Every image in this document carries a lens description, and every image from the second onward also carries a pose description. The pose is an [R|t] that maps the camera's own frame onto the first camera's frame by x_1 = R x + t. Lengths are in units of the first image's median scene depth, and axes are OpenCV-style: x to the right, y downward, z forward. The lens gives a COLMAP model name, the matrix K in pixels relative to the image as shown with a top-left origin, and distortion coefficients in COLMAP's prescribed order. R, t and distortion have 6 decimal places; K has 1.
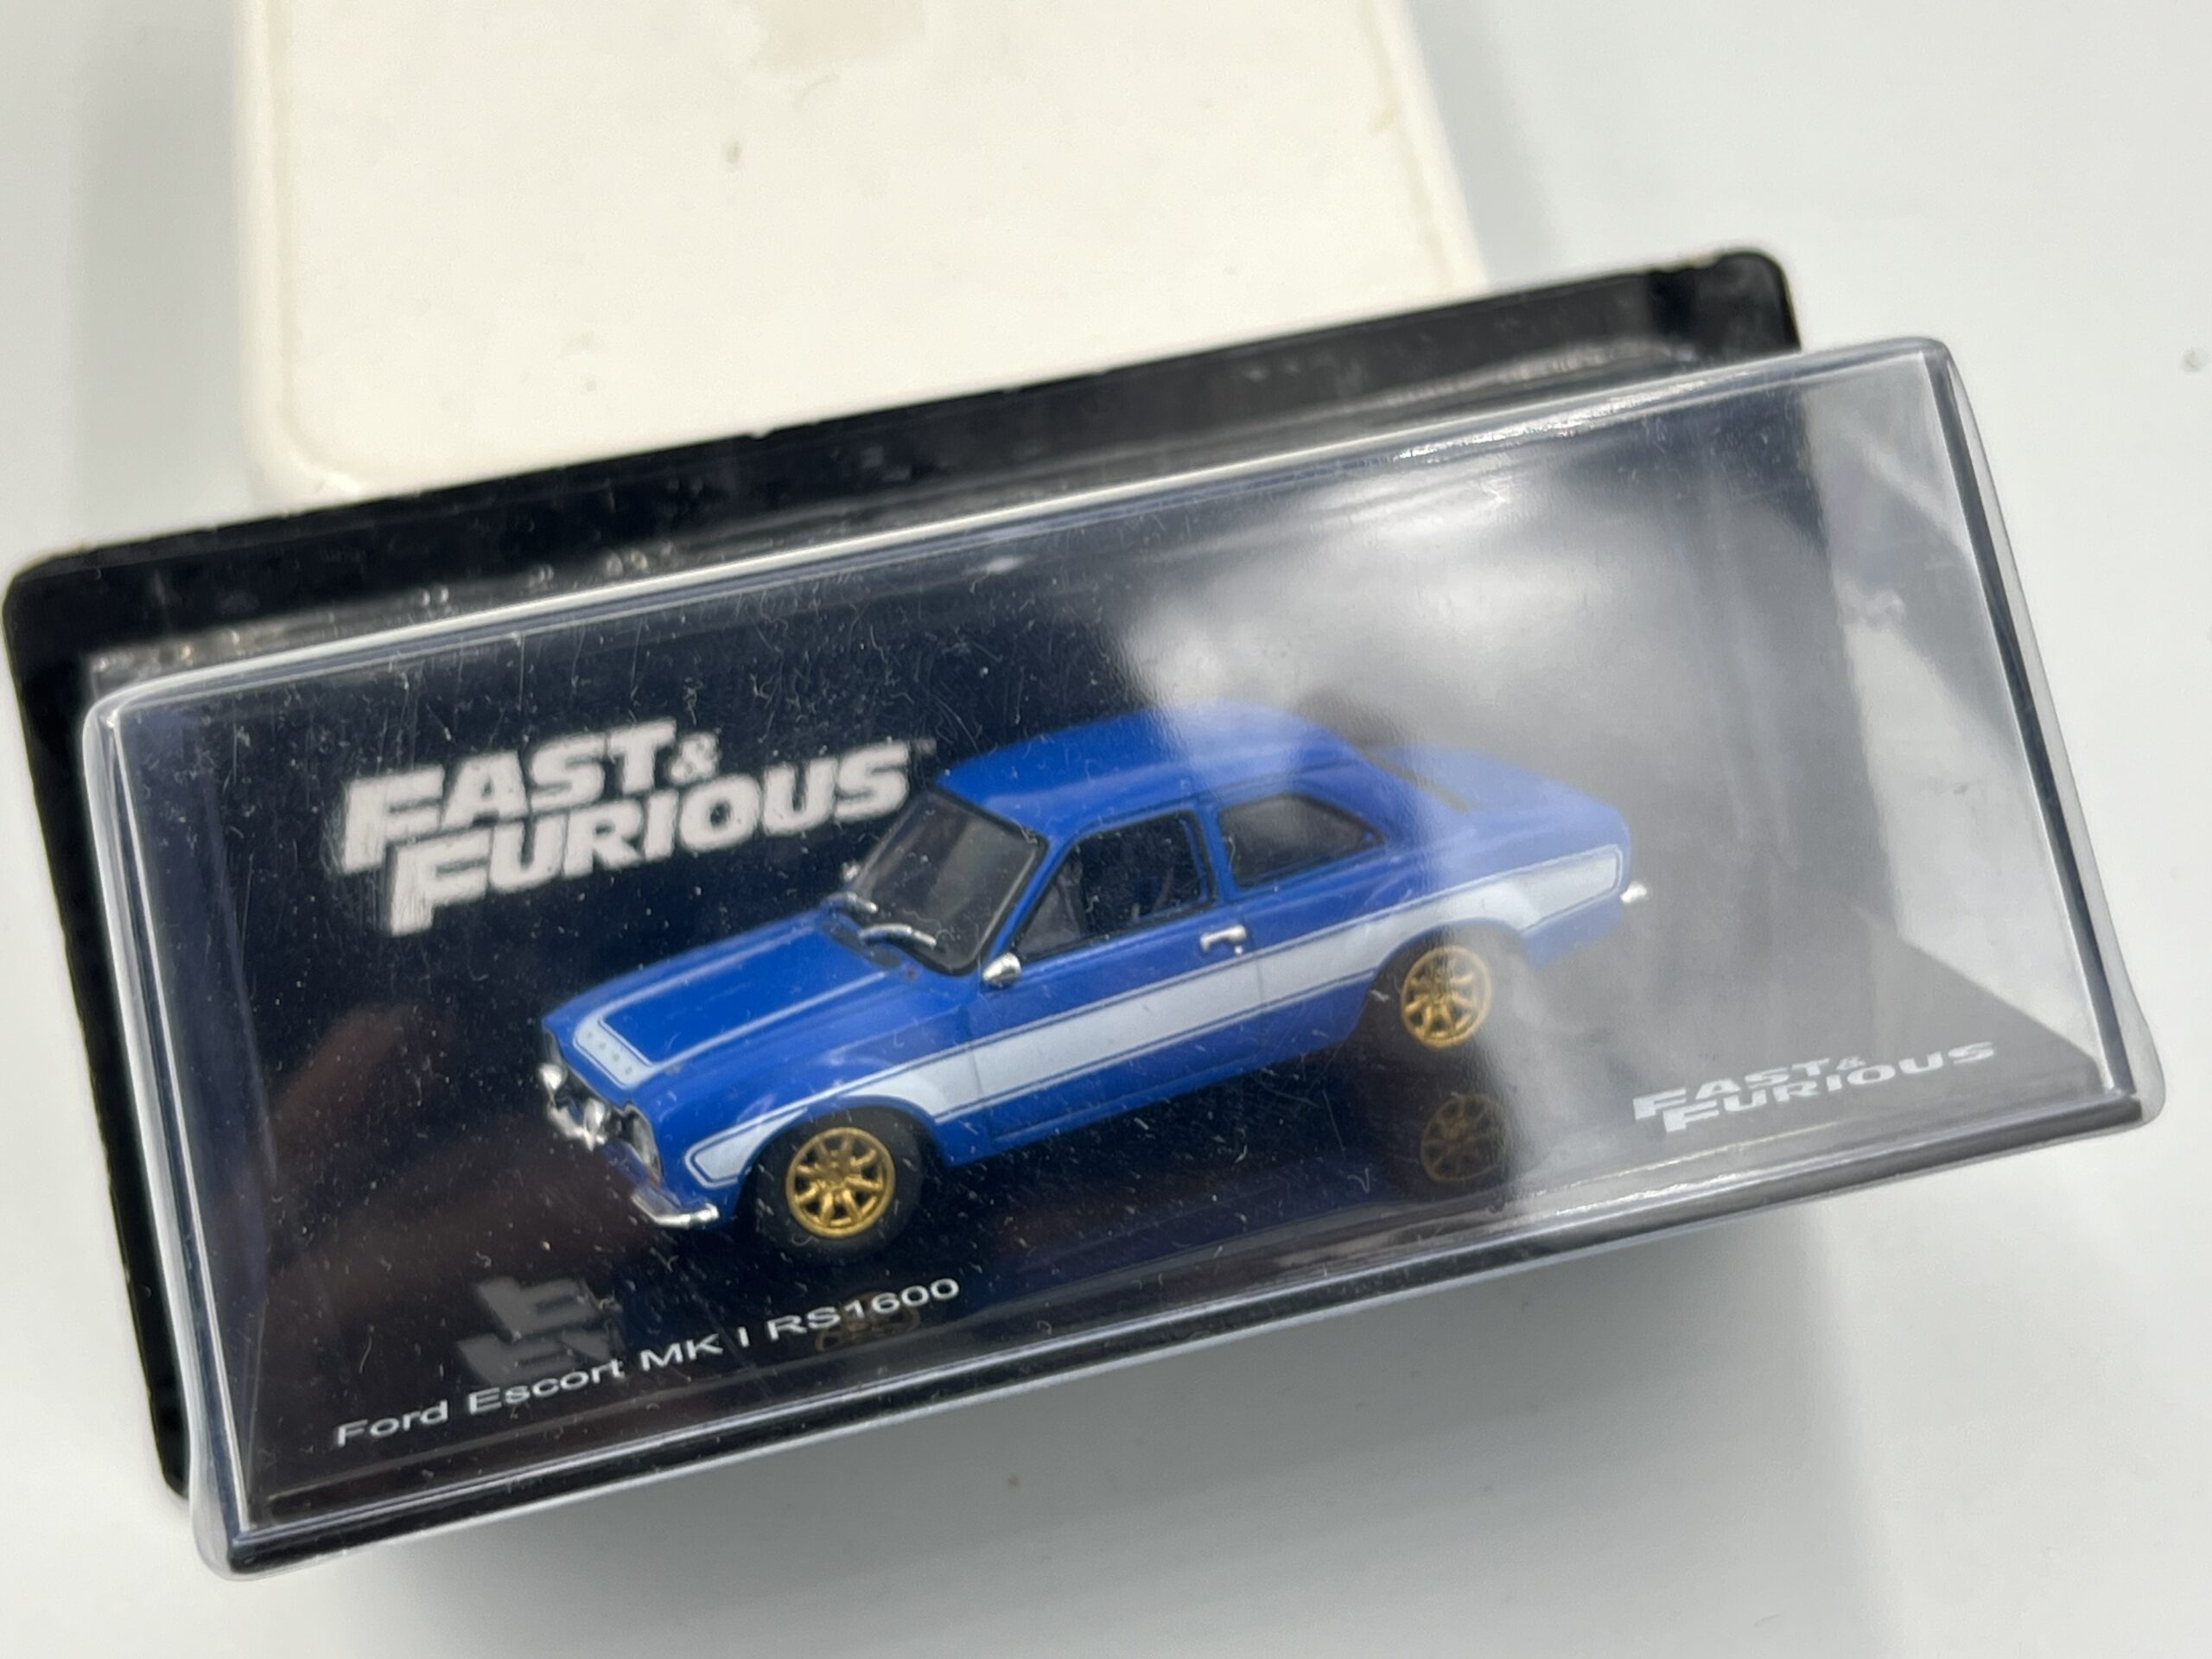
lens RADIAL K [[3503.3, 0, 1106.0], [0, 3503.3, 829.5], [0, 0, 1]] dist [0.002406, -0.124655]
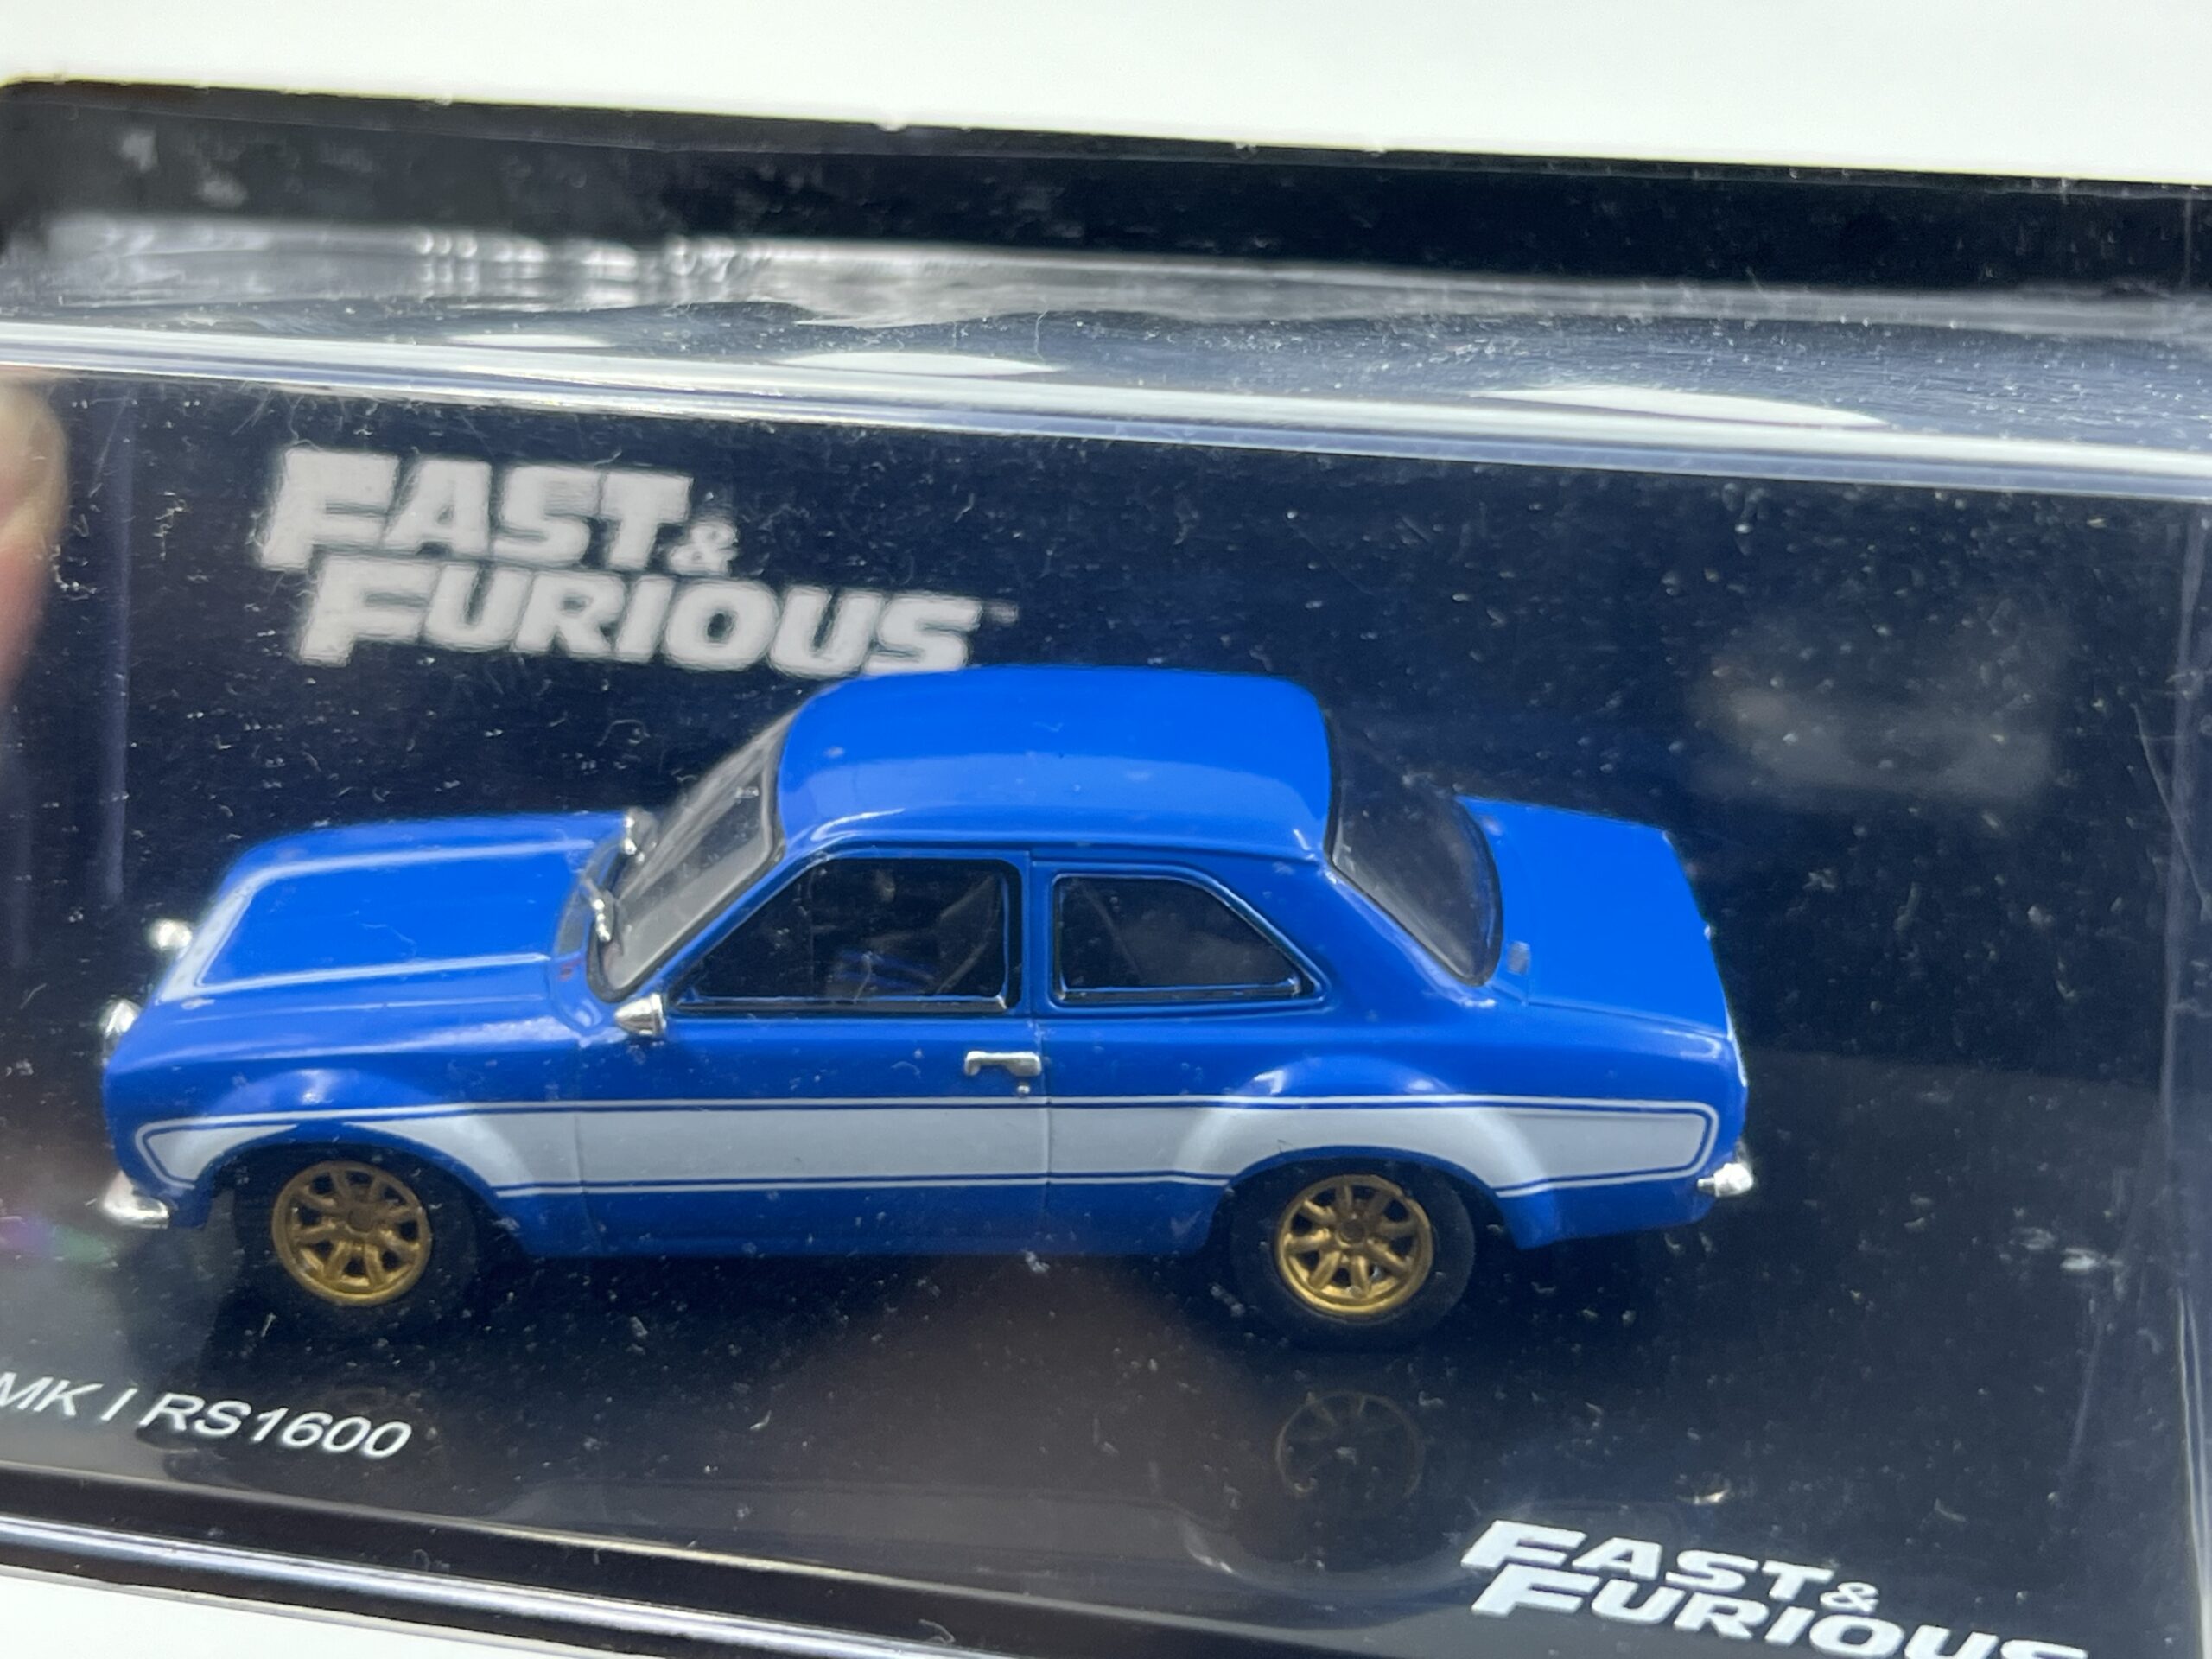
lens RADIAL K [[3503.3, 0, 1106.0], [0, 3503.3, 829.5], [0, 0, 1]] dist [0.002406, -0.124655]
pose [[0.890341, 0.299250, -0.343135, 0.230099], [-0.252245, 0.951631, 0.175415, -0.114543], [0.379031, -0.069625, 0.922761, 0.351086]]
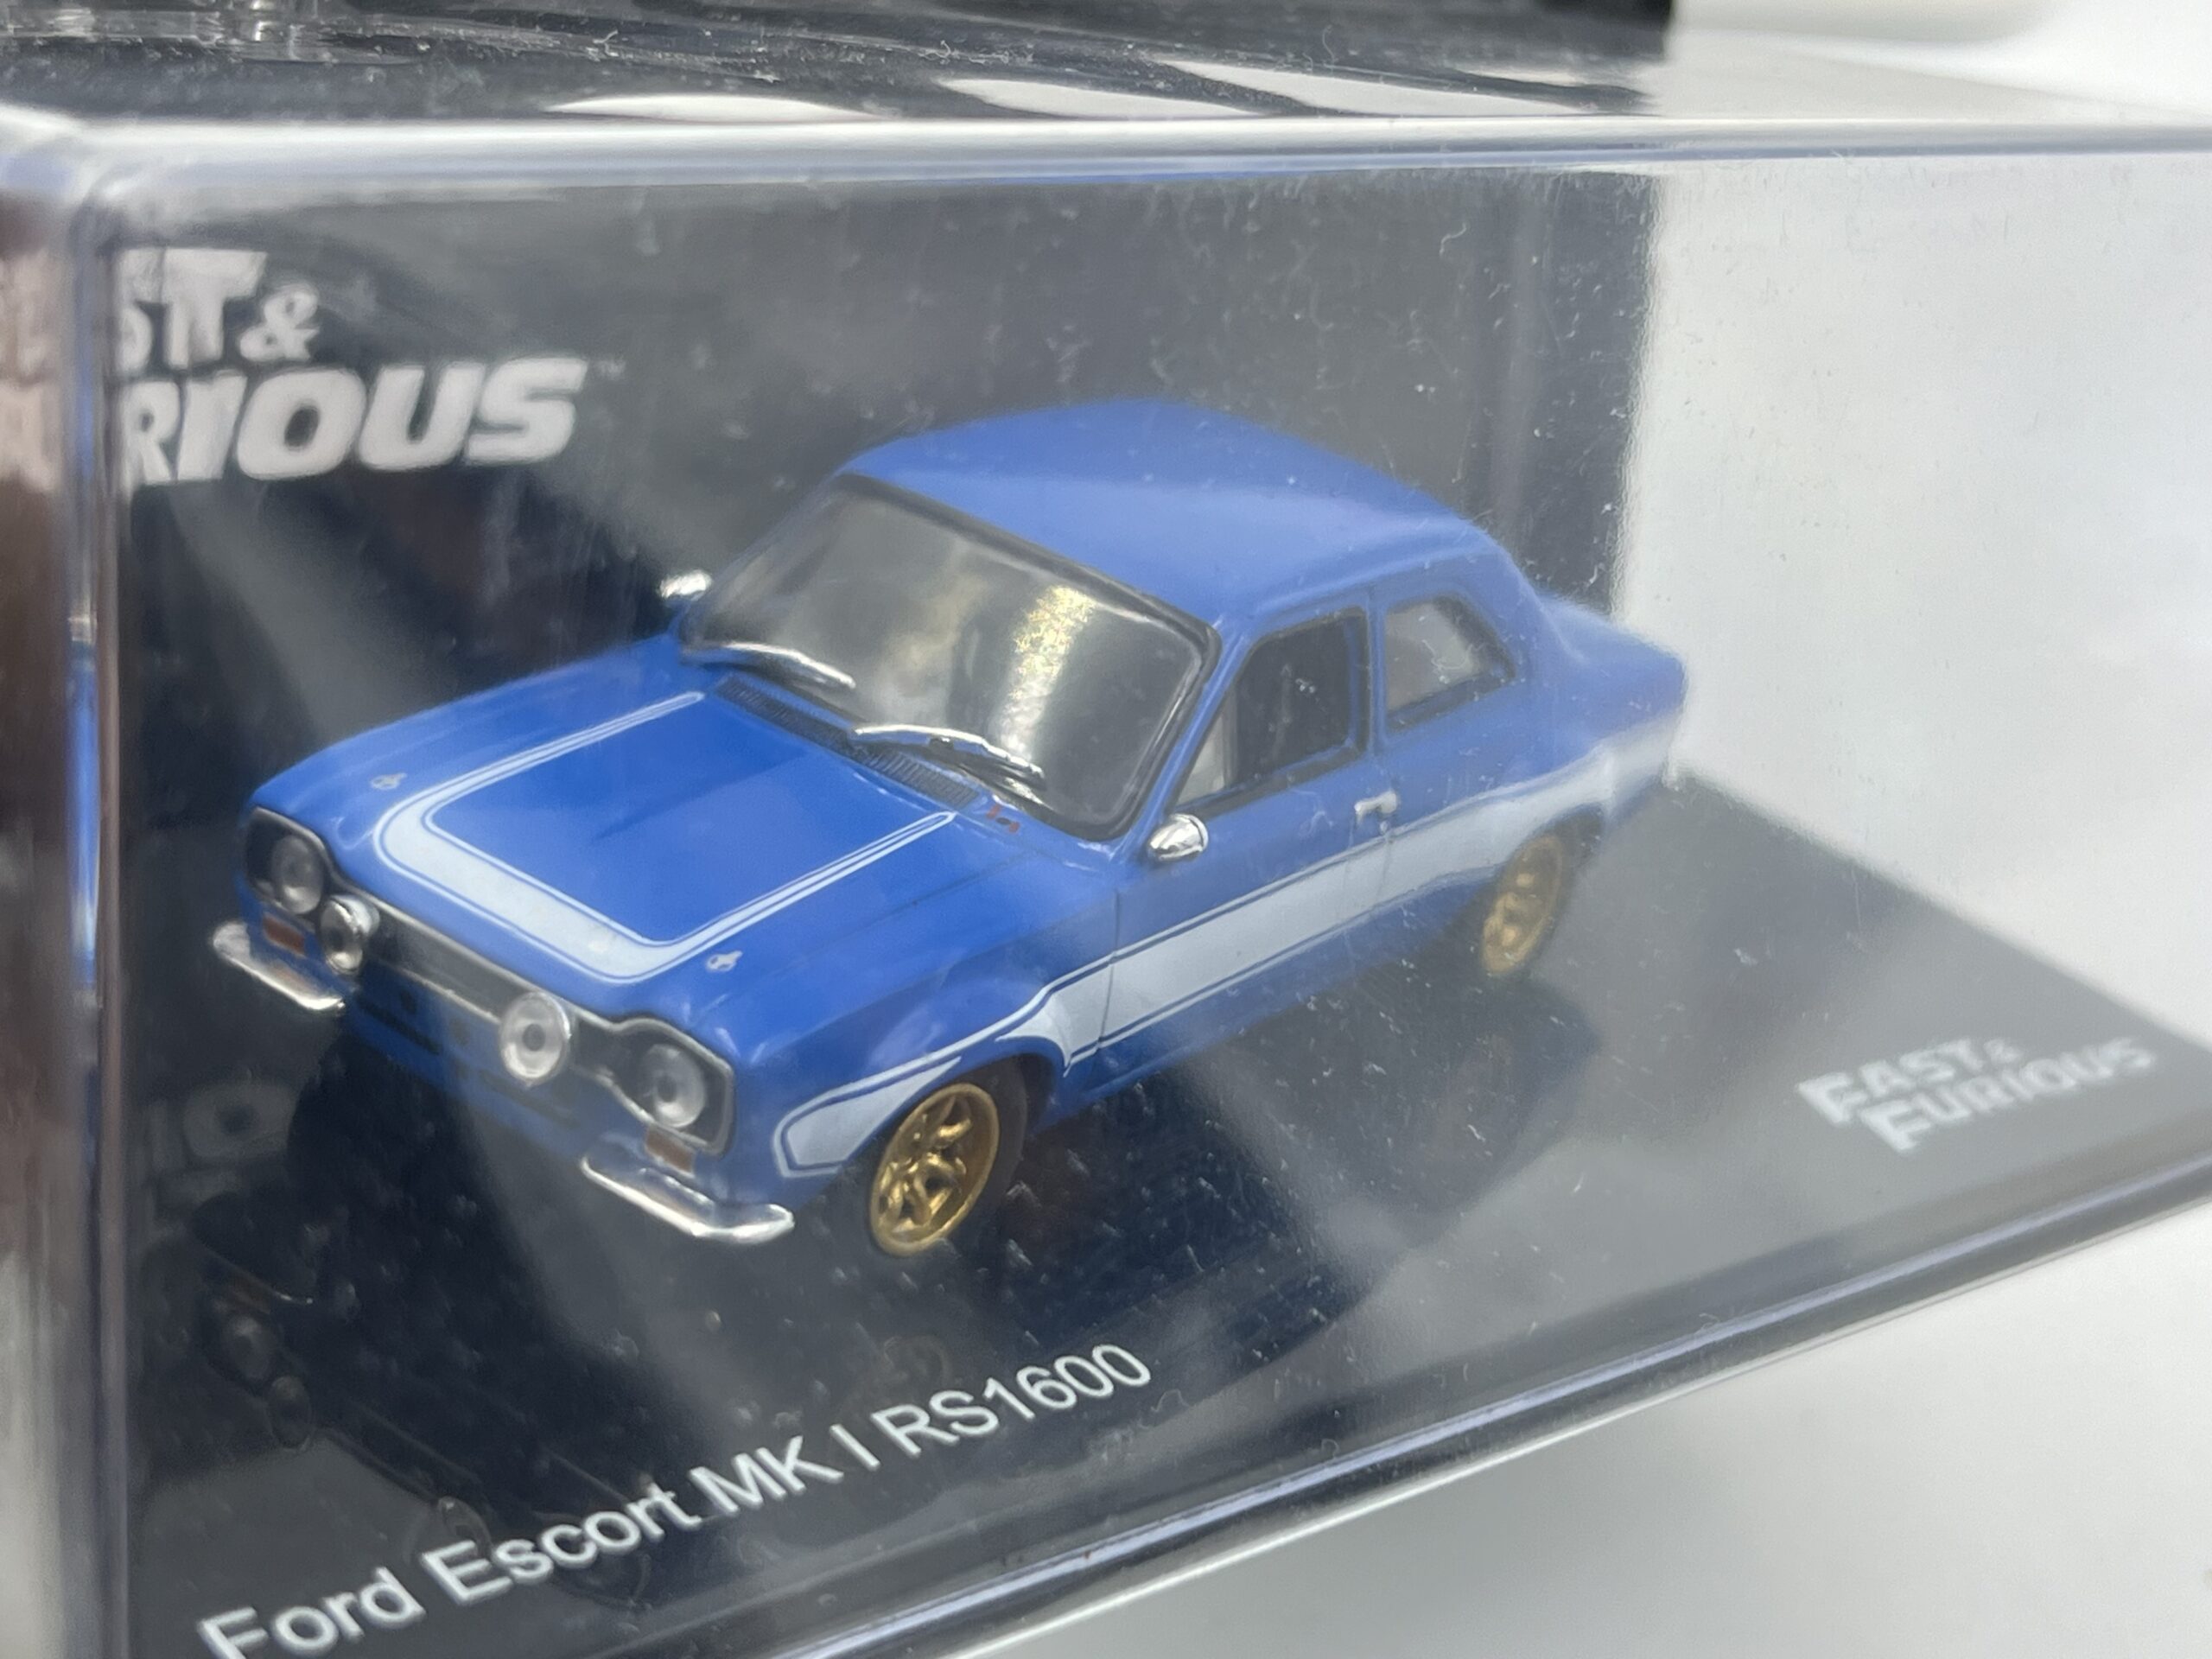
lens RADIAL K [[3503.3, 0, 1106.0], [0, 3503.3, 829.5], [0, 0, 1]] dist [0.002406, -0.124655]
pose [[0.824639, 0.100530, 0.556655, -0.328368], [-0.171542, 0.982183, 0.076747, -0.006038], [-0.539022, -0.158778, 0.827191, 0.418374]]
